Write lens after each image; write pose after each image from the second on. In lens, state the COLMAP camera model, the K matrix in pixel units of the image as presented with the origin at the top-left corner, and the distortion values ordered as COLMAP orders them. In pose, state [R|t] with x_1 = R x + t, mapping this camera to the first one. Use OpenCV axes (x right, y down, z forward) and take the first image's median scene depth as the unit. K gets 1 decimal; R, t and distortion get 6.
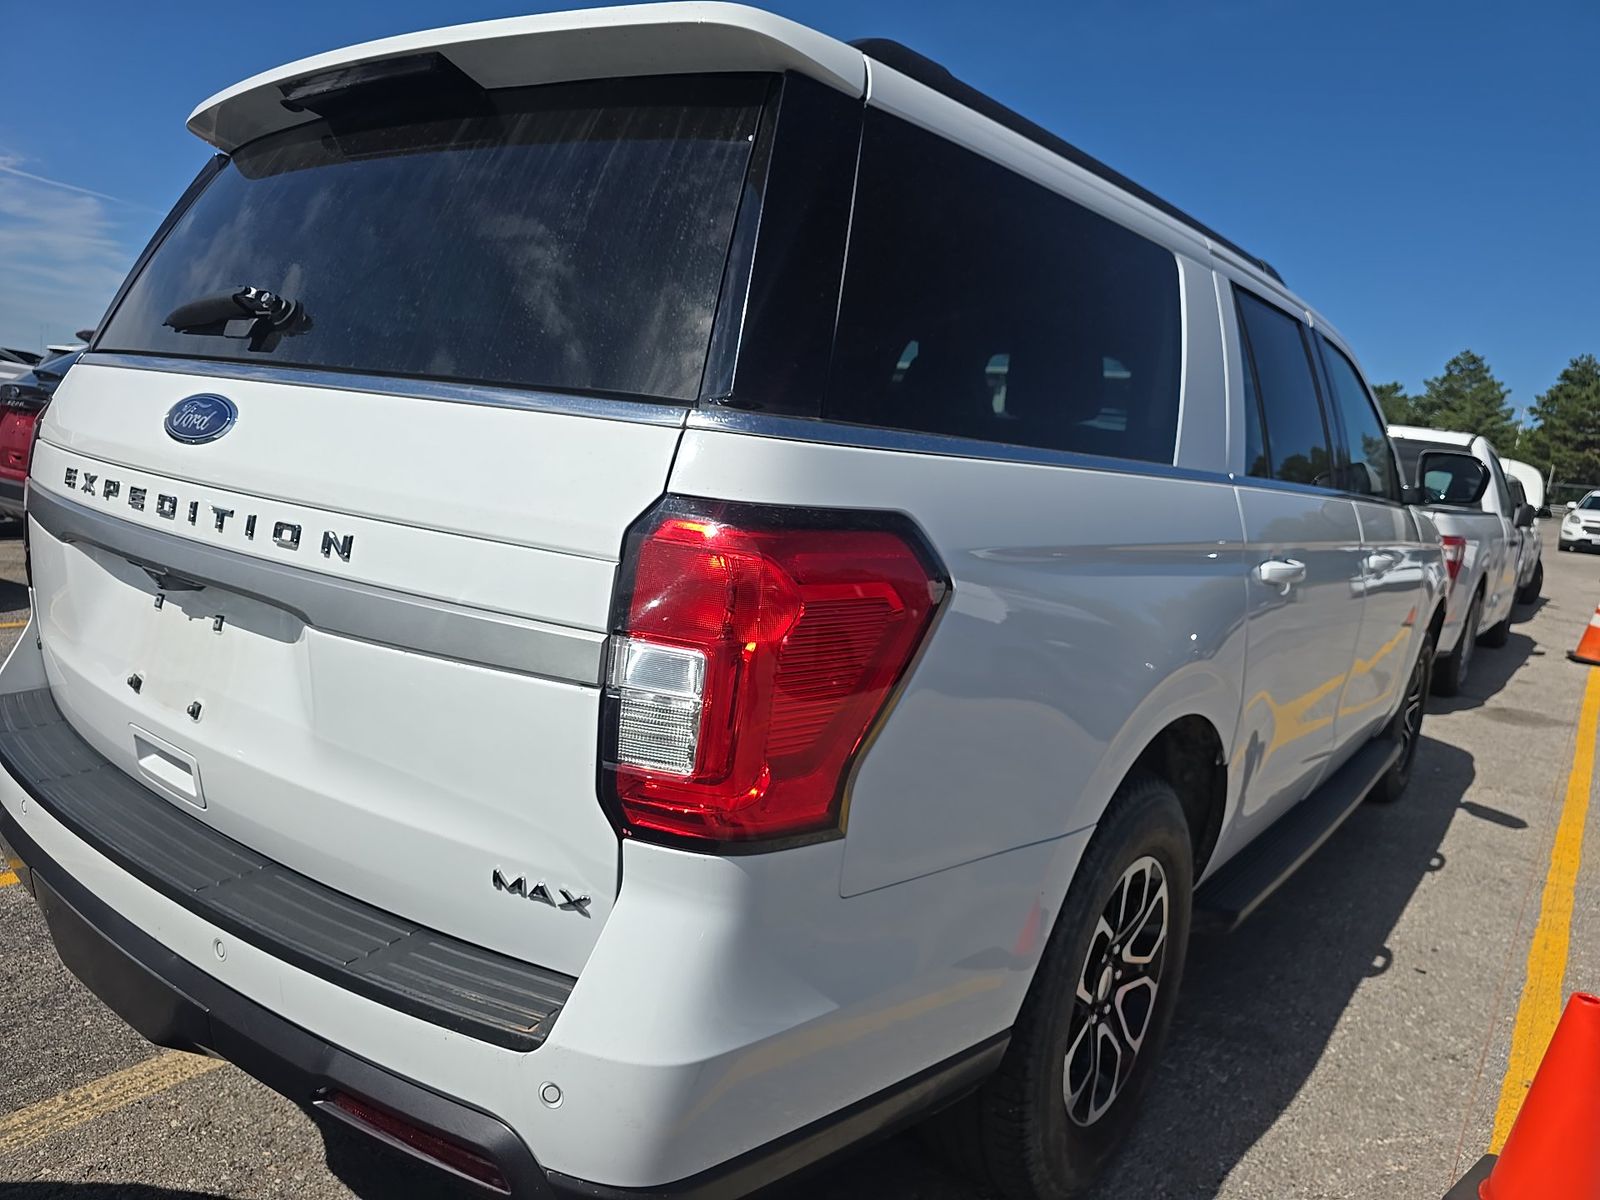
lens RADIAL K [[1074.6, 0, 808.4], [0, 1074.6, 602.5], [0, 0, 1]] dist [0.025964, -0.012033]
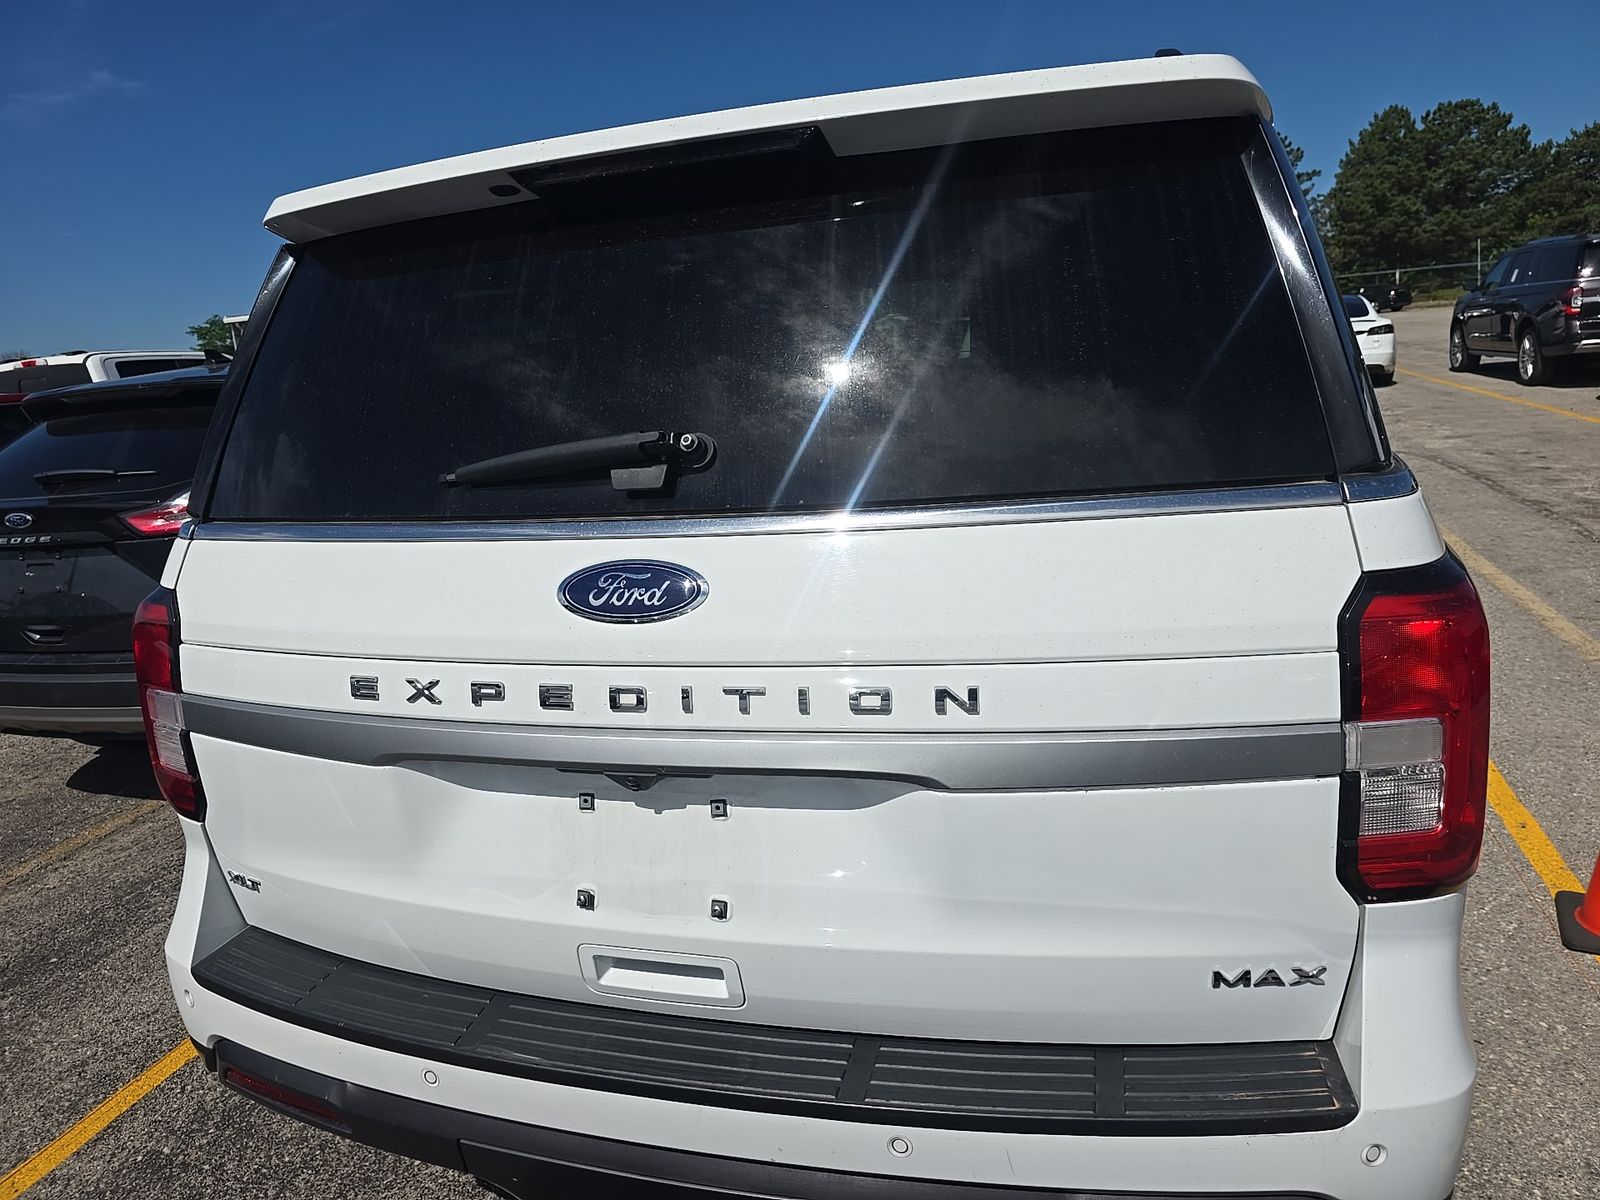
lens RADIAL K [[1074.6, 0, 791.8], [0, 1074.6, 597.7], [0, 0, 1]] dist [0.025964, -0.012033]
pose [[0.925328, -0.246012, 0.288525, -0.800306], [0.221774, 0.968361, 0.114427, -0.271118], [-0.307547, -0.041895, 0.950610, 0.166858]]
